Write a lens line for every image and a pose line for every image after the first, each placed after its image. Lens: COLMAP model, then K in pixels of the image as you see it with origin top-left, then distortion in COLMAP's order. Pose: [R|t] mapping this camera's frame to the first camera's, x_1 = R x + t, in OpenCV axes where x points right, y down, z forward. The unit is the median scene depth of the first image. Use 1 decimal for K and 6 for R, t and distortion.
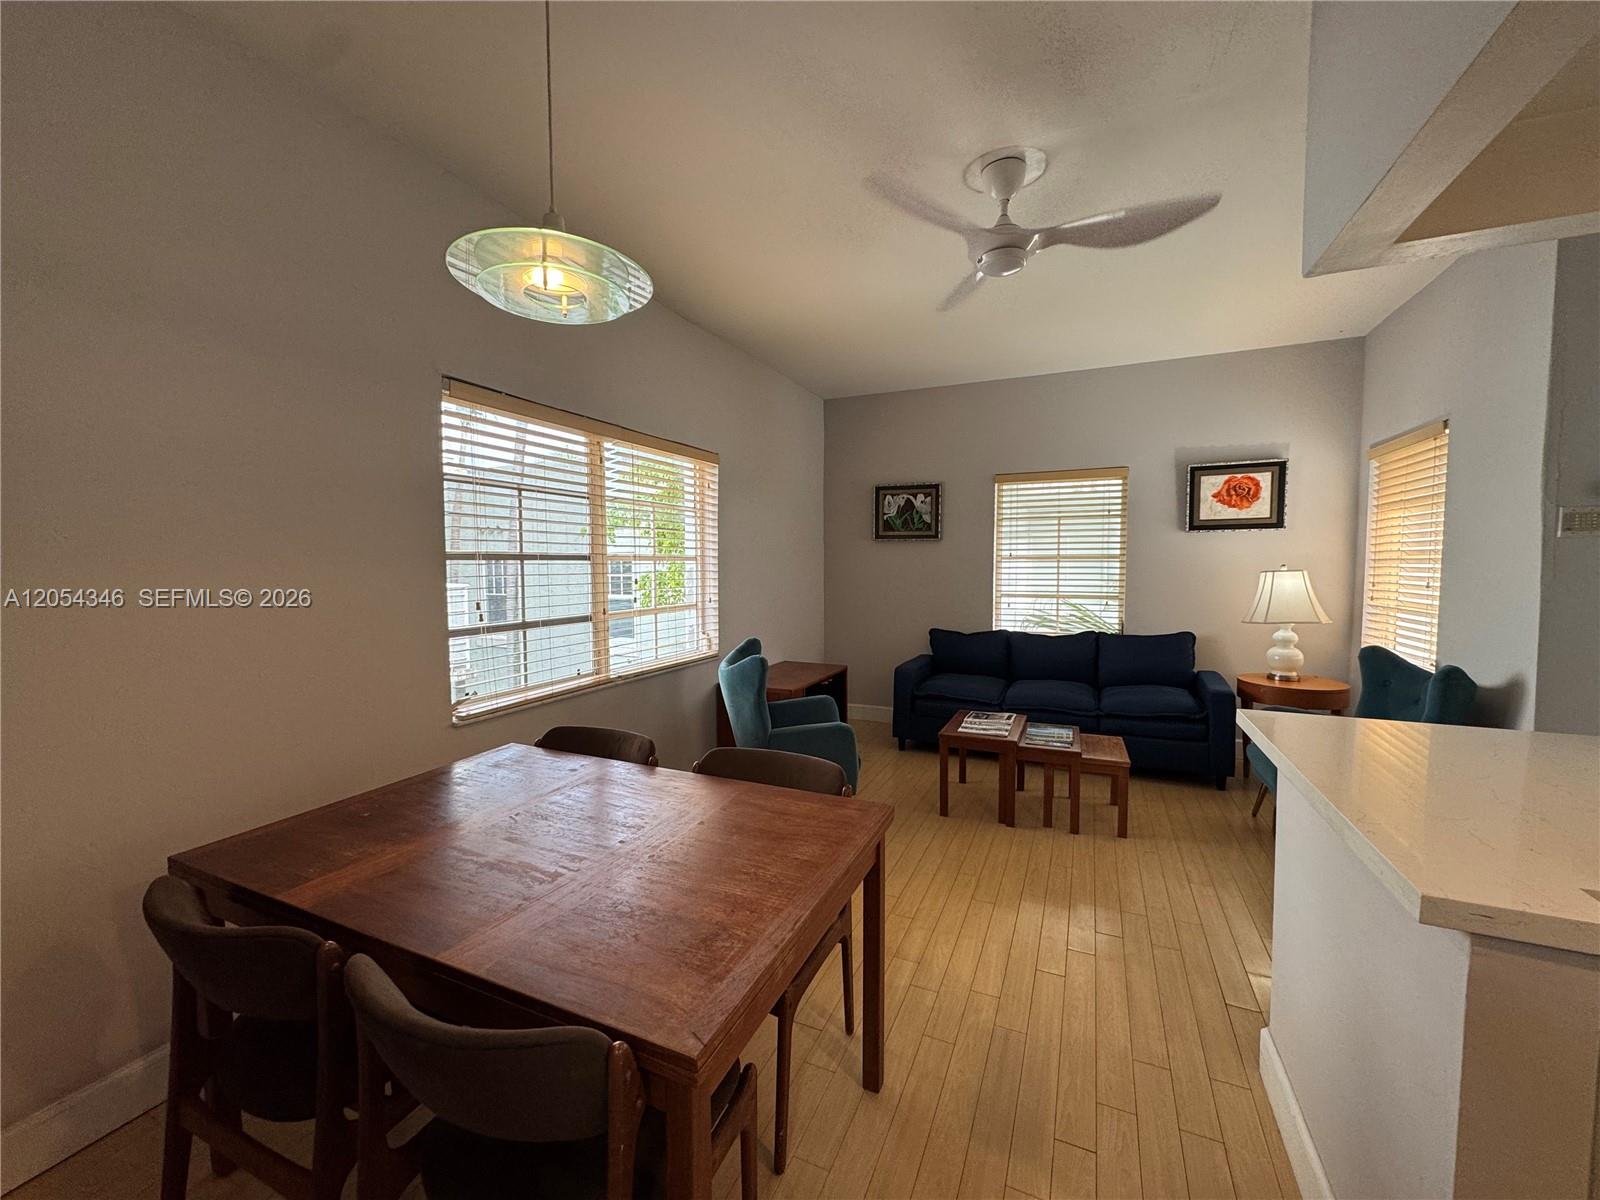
lens RADIAL K [[632.6, 0, 800.0], [0, 632.6, 600.0], [0, 0, 1]] dist [-0.018397, 0.000153]
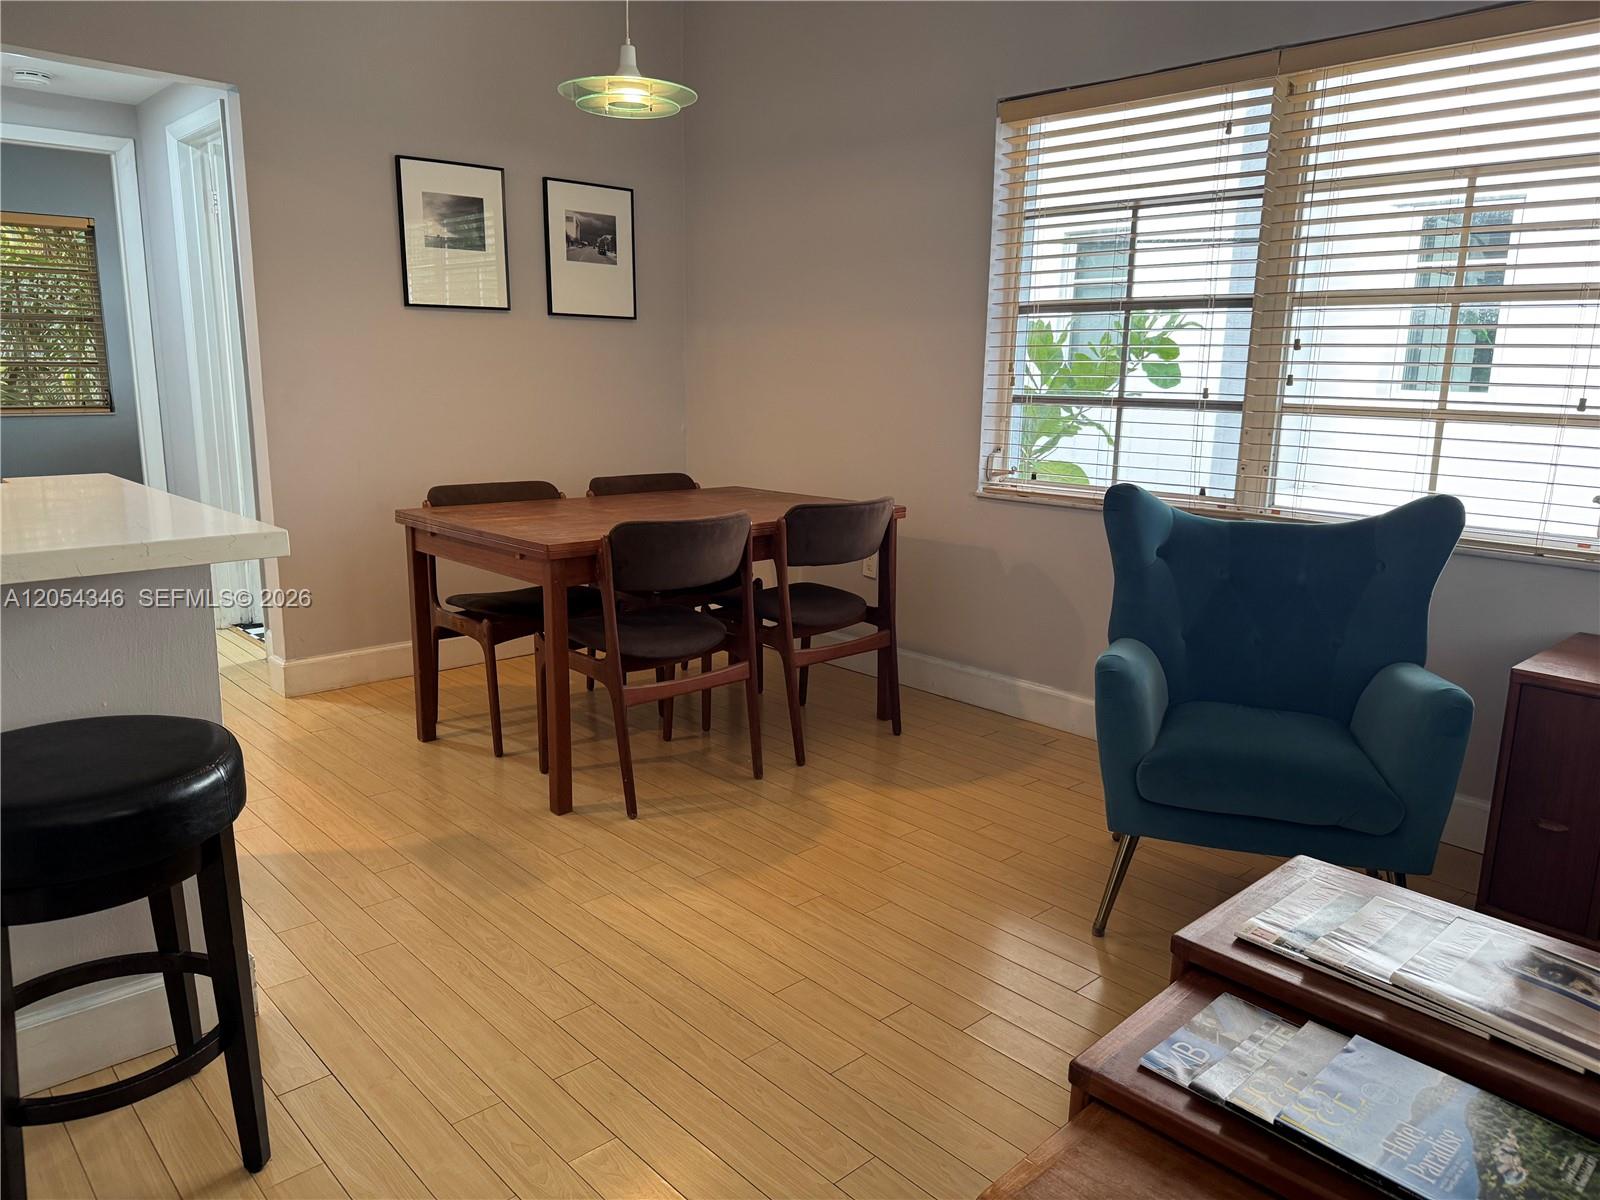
lens RADIAL K [[1141.6, 0, 800.0], [0, 1141.6, 600.0], [0, 0, 1]] dist [0.000563, -0.002385]
pose [[-0.385830, 0.183873, -0.904061, 0.601851], [-0.070005, 0.971277, 0.227420, -0.006092], [0.919910, 0.151034, -0.361875, 0.738375]]
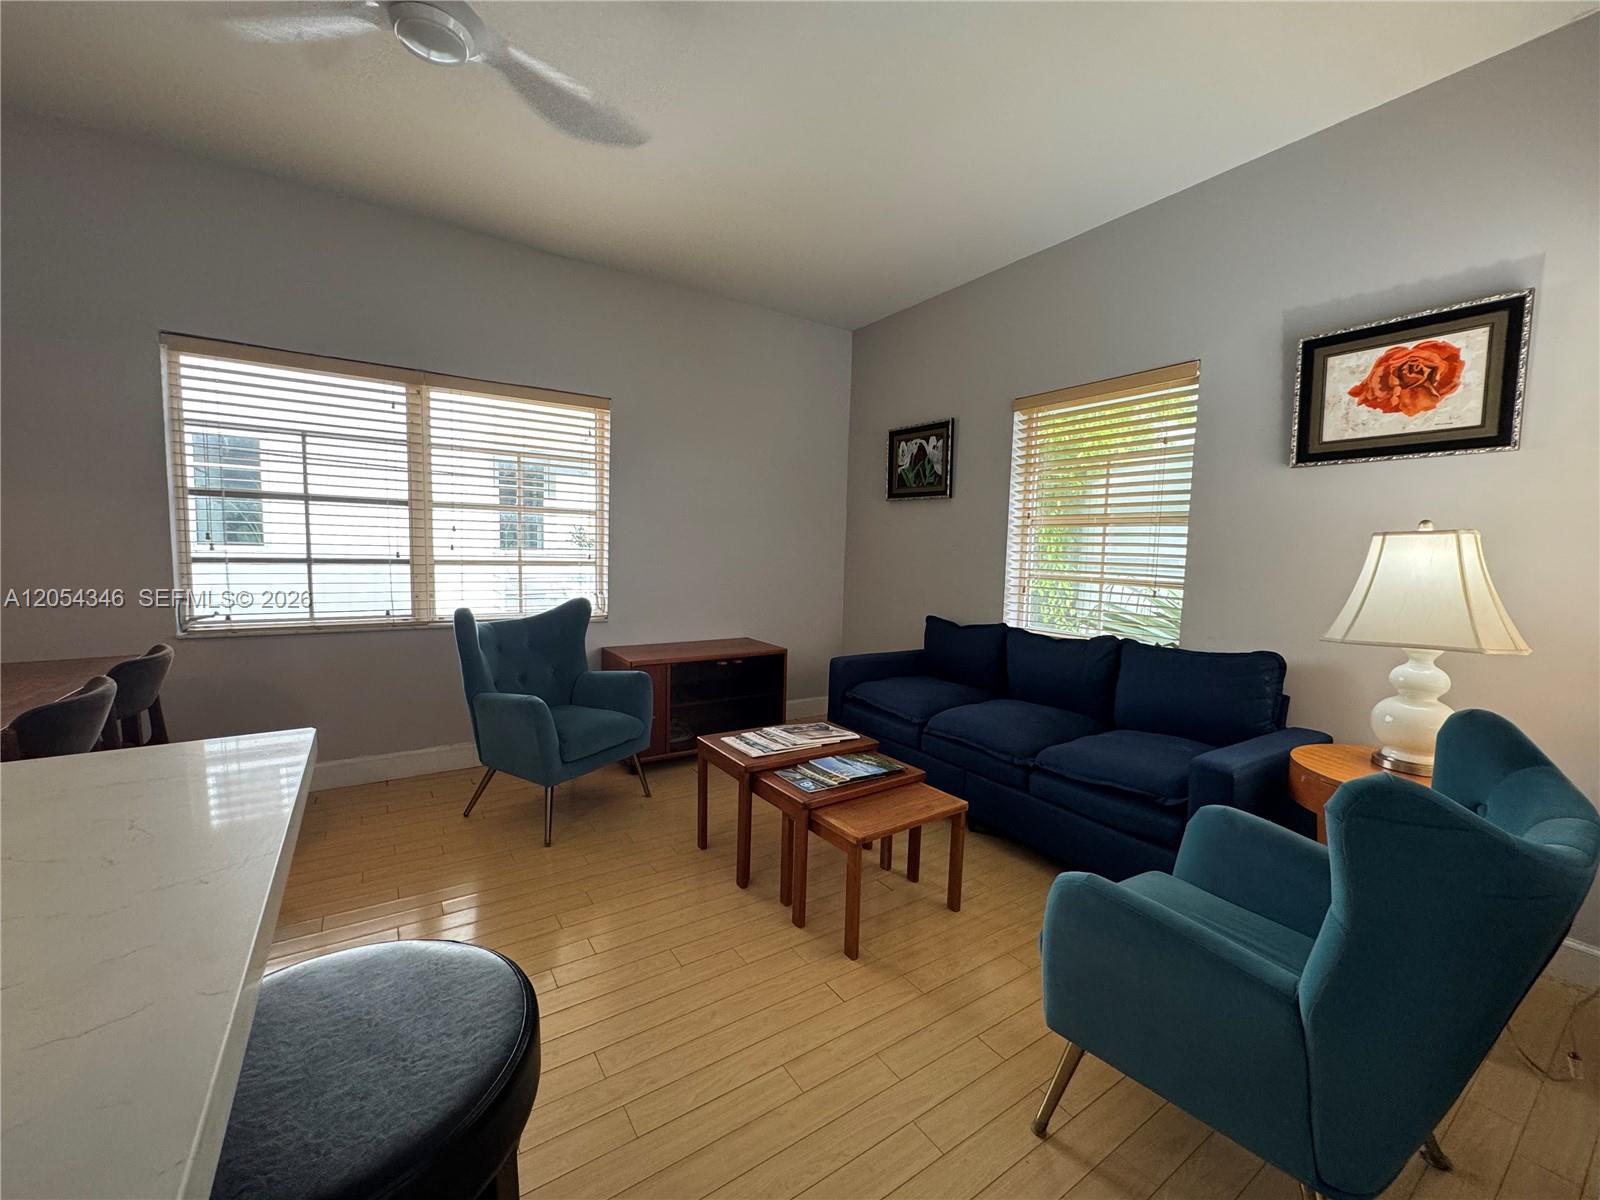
lens RADIAL K [[632.6, 0, 800.0], [0, 632.6, 600.0], [0, 0, 1]] dist [-0.018397, 0.000153]
pose [[0.846525, 0.070075, -0.527717, 0.554042], [-0.061777, 0.997532, 0.033363, 0.012994], [0.528753, 0.004358, 0.848765, 0.331599]]
